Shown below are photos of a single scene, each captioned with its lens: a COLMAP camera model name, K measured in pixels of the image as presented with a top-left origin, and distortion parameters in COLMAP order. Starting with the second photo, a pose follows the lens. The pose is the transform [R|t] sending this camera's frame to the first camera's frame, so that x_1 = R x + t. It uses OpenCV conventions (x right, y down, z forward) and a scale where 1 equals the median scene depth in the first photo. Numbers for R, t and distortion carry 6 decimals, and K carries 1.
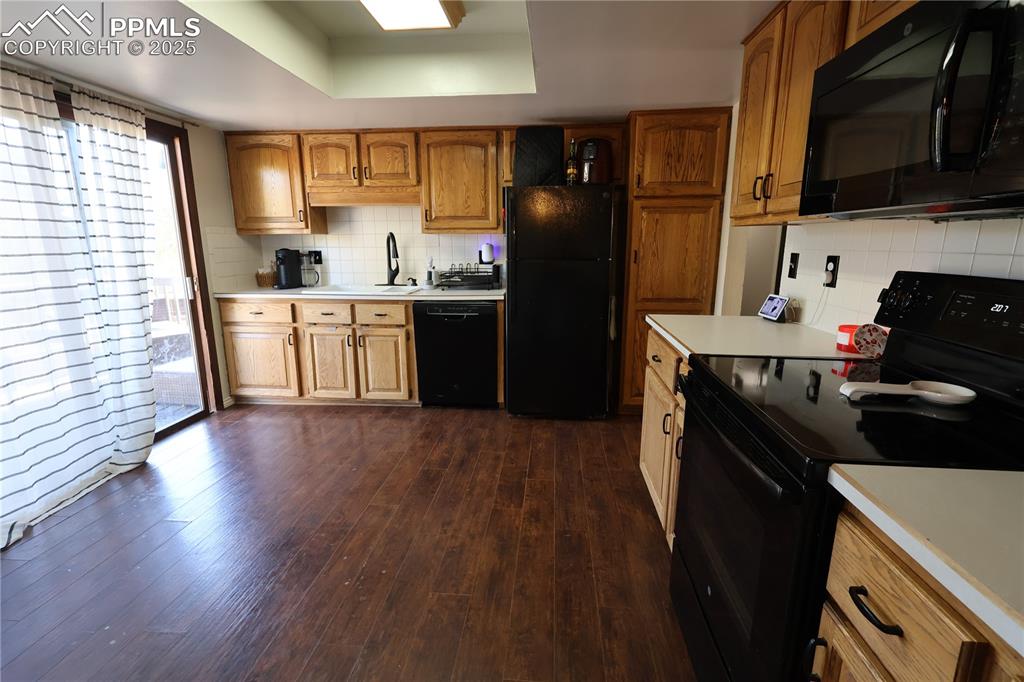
lens RADIAL K [[475.2, 0, 512.0], [0, 475.2, 341.0], [0, 0, 1]] dist [0.001453, 0.000316]
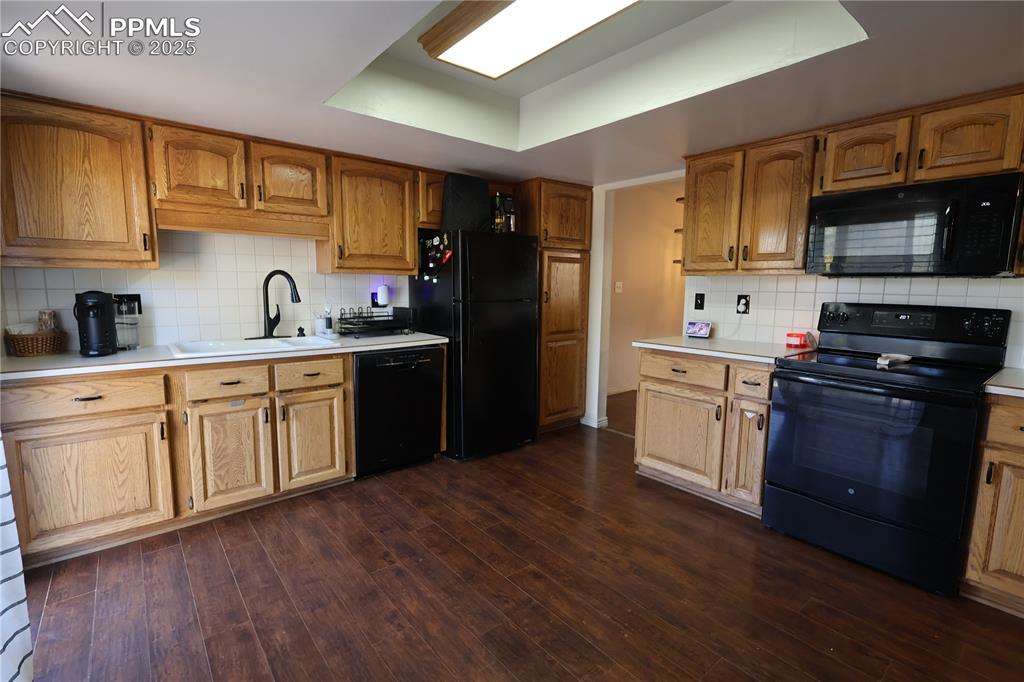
lens RADIAL K [[475.2, 0, 512.0], [0, 475.2, 341.0], [0, 0, 1]] dist [0.001453, 0.000316]
pose [[0.712666, -0.076187, 0.697354, -0.570047], [0.133880, 0.990585, -0.028597, -0.042097], [-0.688610, 0.113742, 0.716156, 0.201768]]
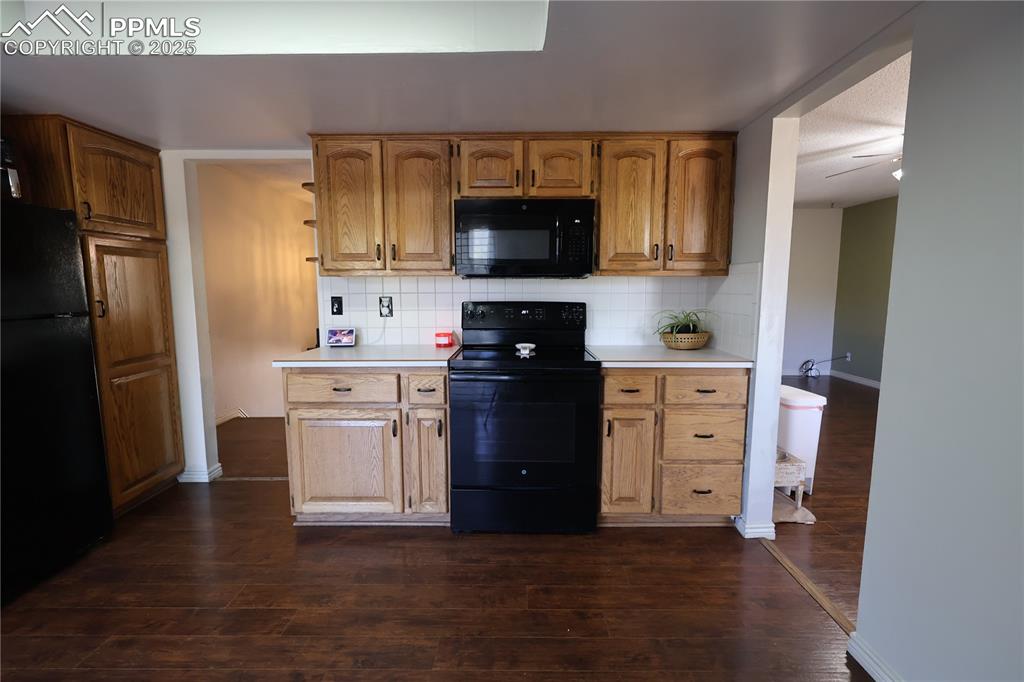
lens RADIAL K [[475.2, 0, 512.0], [0, 475.2, 341.0], [0, 0, 1]] dist [0.001453, 0.000316]
pose [[-0.079863, -0.113653, 0.990306, -0.493305], [0.208323, 0.969637, 0.128081, -0.079791], [-0.974794, 0.216533, -0.053761, 0.372883]]
